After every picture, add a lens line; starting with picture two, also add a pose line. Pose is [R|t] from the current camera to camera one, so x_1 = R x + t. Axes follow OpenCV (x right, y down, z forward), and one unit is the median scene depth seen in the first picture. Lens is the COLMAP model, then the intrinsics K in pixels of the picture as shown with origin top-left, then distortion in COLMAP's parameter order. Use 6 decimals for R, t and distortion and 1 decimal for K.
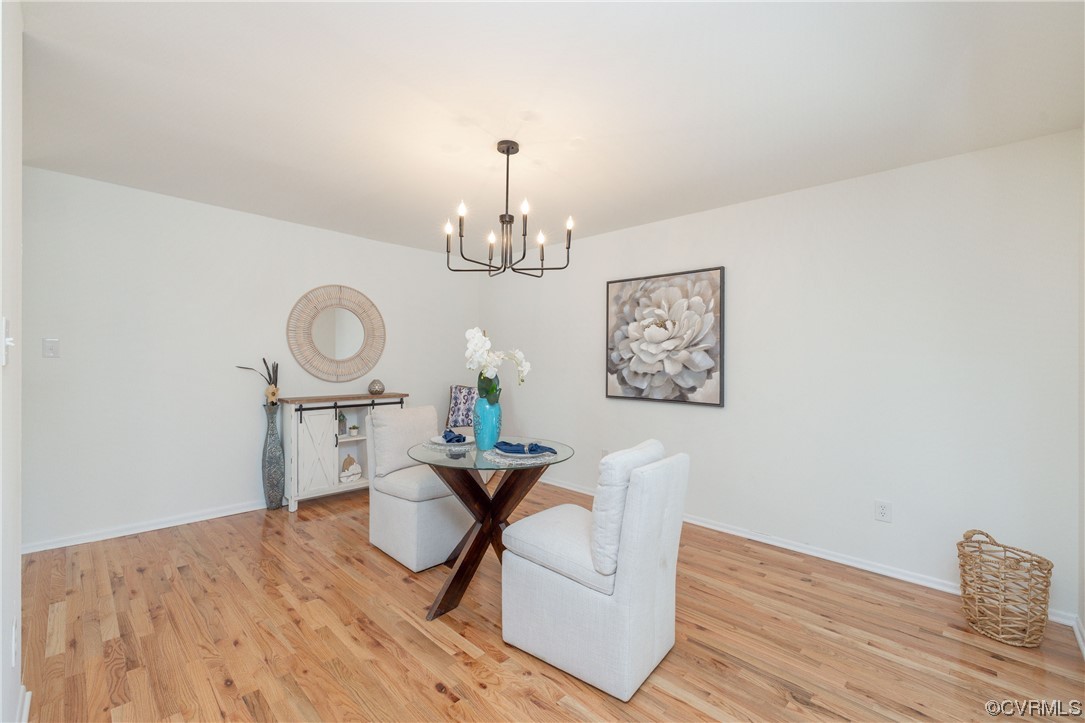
lens RADIAL K [[457.9, 0, 540.0], [0, 457.9, 365.5], [0, 0, 1]] dist [0.000528, 0.000186]
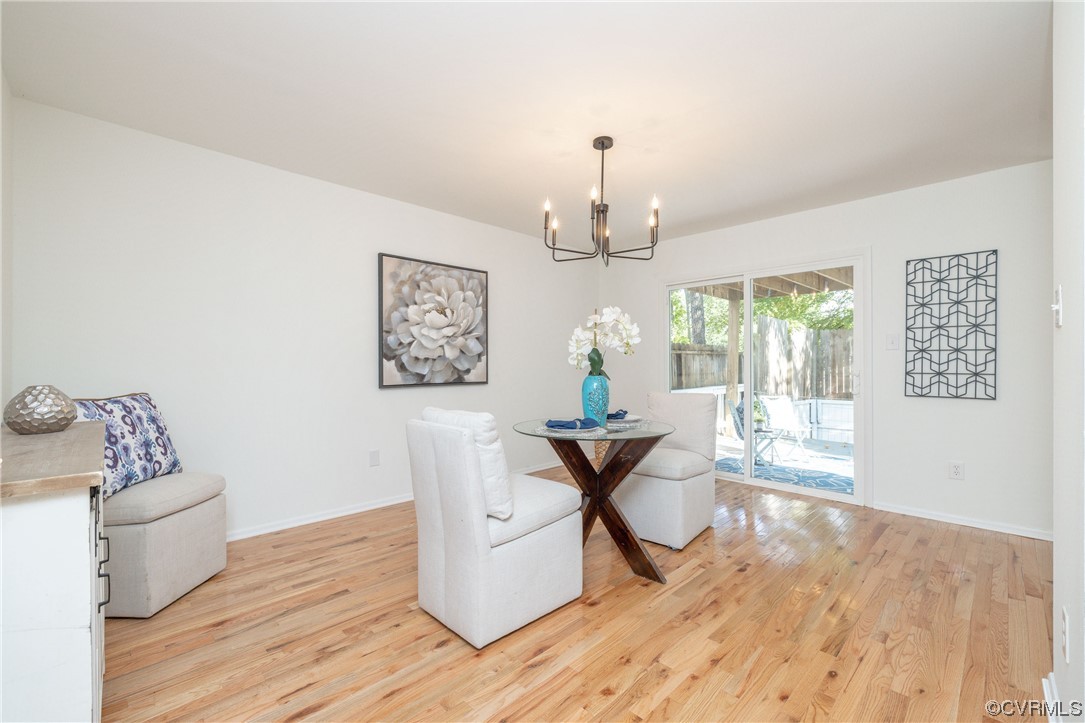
lens RADIAL K [[457.9, 0, 540.0], [0, 457.9, 365.5], [0, 0, 1]] dist [0.000528, 0.000186]
pose [[0.026535, -0.017167, 0.999500, -0.777191], [0.016639, 0.999722, 0.016729, 0.020291], [-0.999509, 0.016187, 0.026813, 0.751263]]
